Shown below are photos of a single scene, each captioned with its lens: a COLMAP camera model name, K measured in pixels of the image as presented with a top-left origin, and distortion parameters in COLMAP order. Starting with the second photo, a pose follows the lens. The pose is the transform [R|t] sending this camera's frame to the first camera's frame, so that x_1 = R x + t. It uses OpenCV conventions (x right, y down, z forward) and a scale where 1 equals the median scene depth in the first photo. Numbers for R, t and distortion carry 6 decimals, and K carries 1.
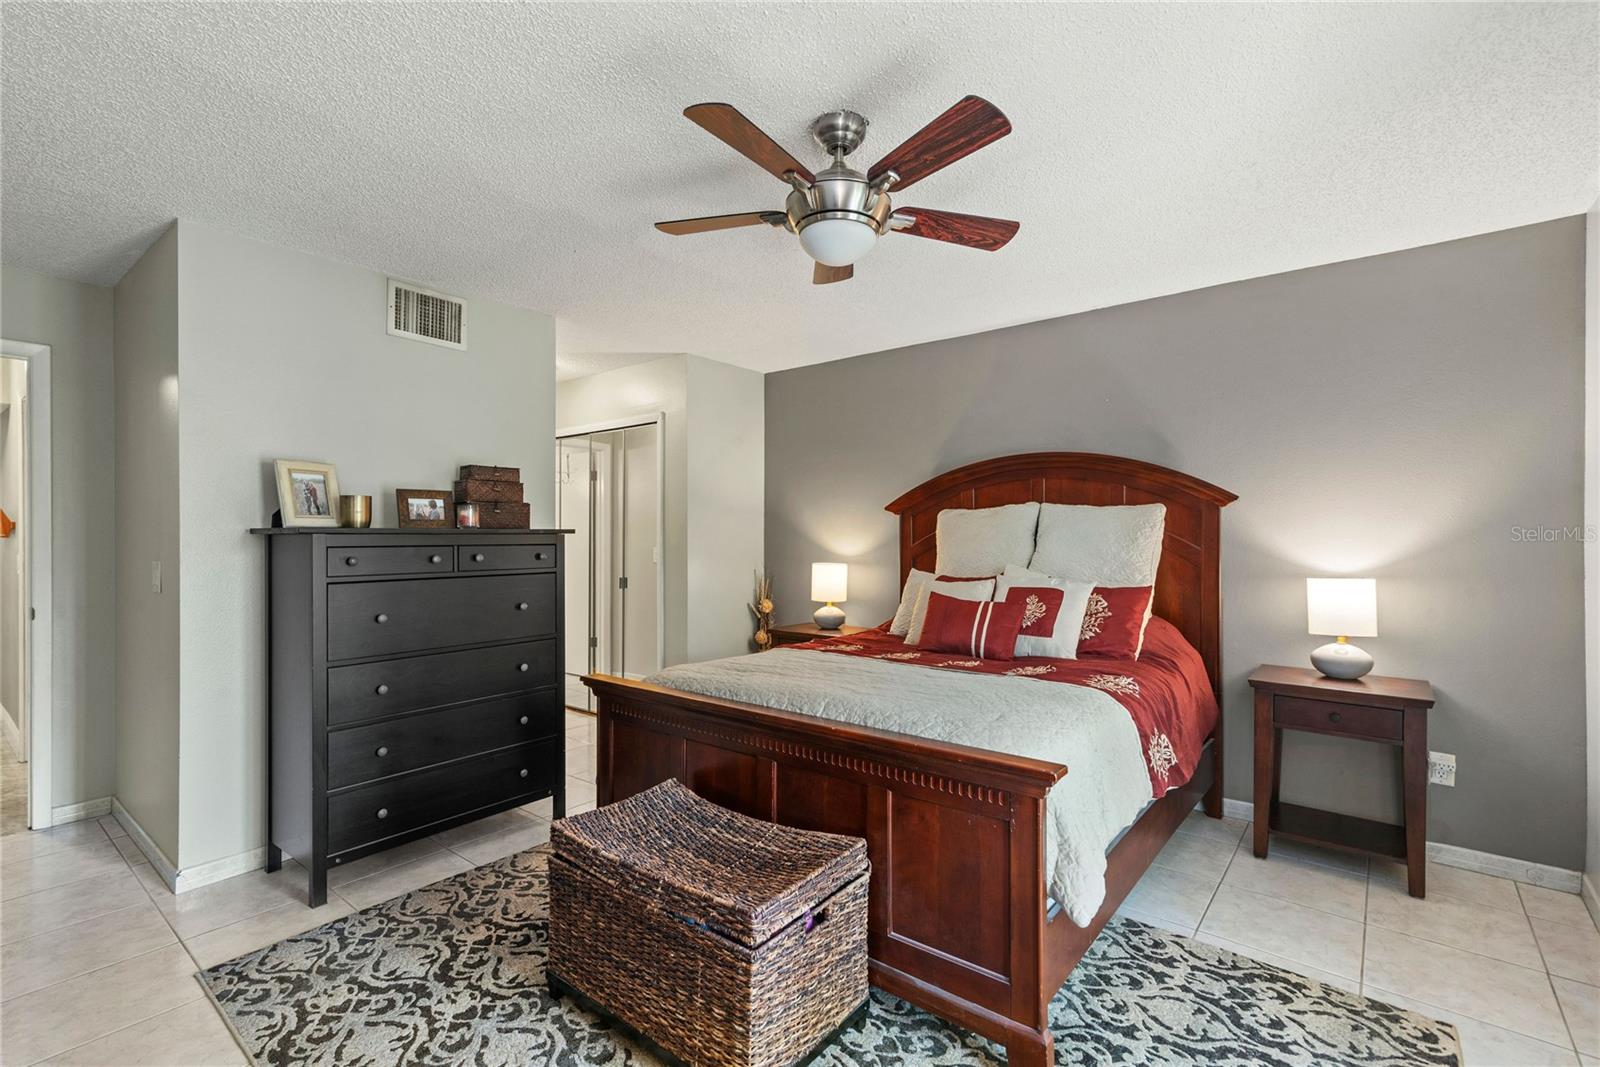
lens RADIAL K [[718.7, 0, 801.0], [0, 718.7, 530.9], [0, 0, 1]] dist [0.013359, -0.000411]
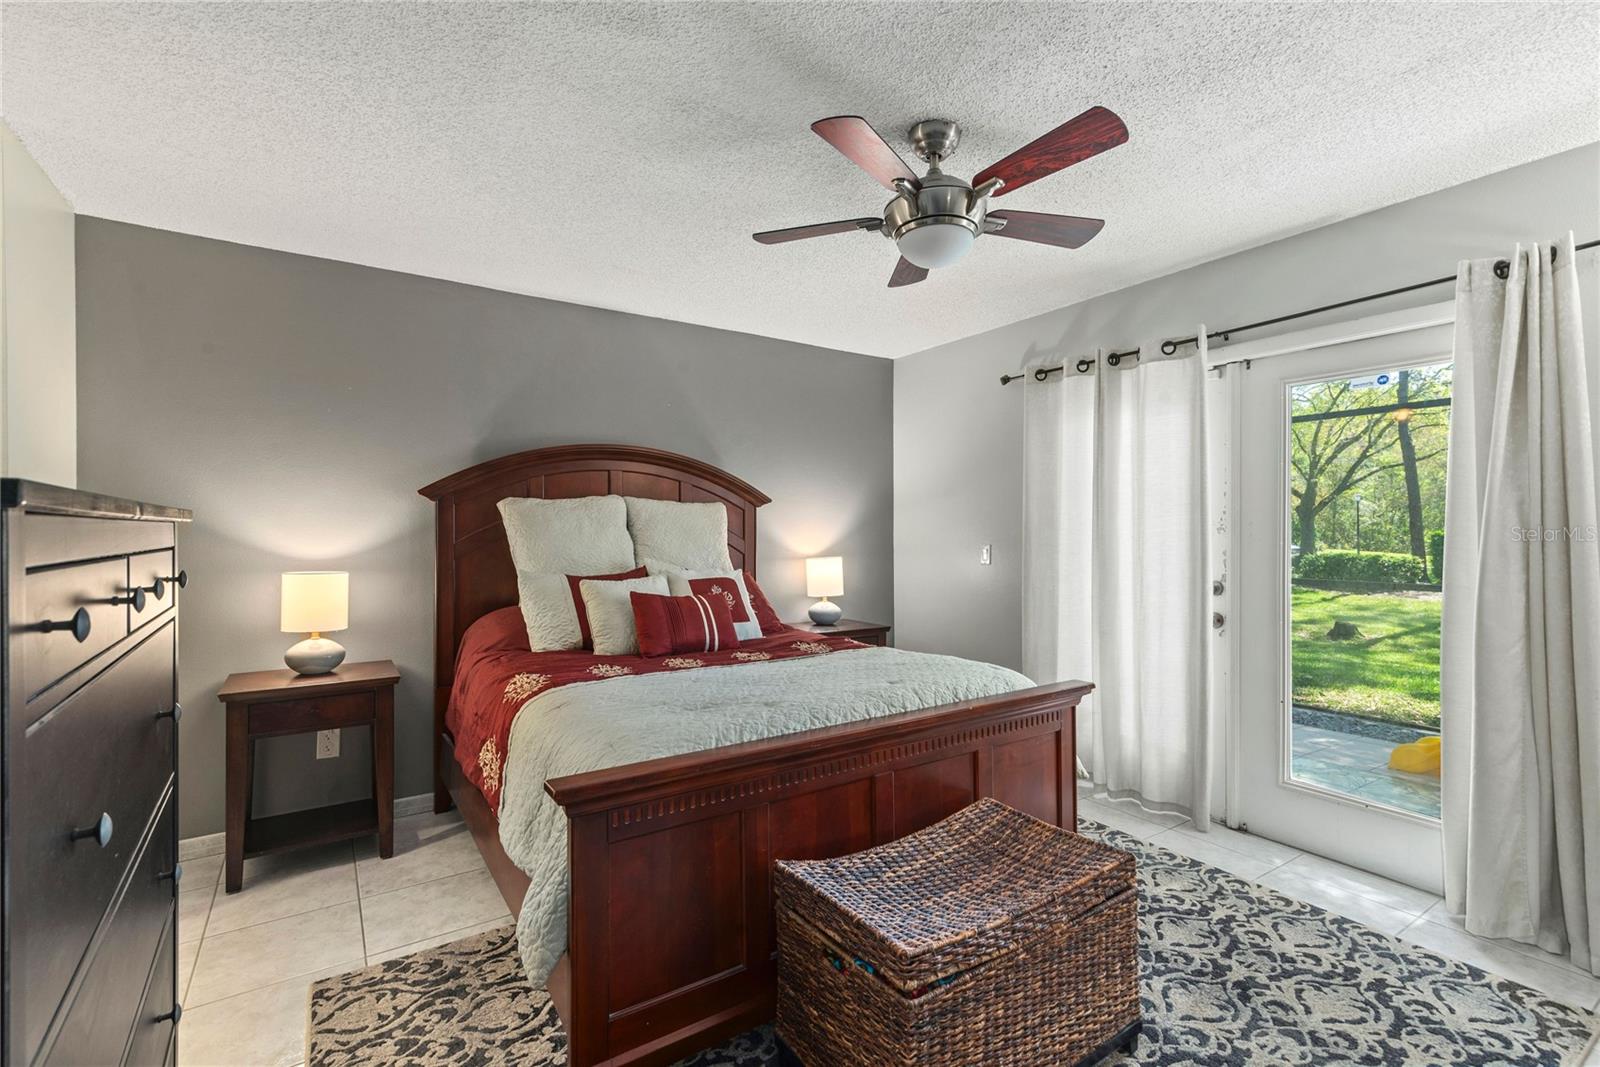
lens RADIAL K [[737.7, 0, 791.2], [0, 737.7, 506.1], [0, 0, 1]] dist [0.014522, -0.000434]
pose [[0.286932, 0.034580, 0.957327, -0.335003], [-0.005689, 0.999392, -0.034394, 0.005102], [-0.957934, 0.004422, 0.286955, 0.288569]]
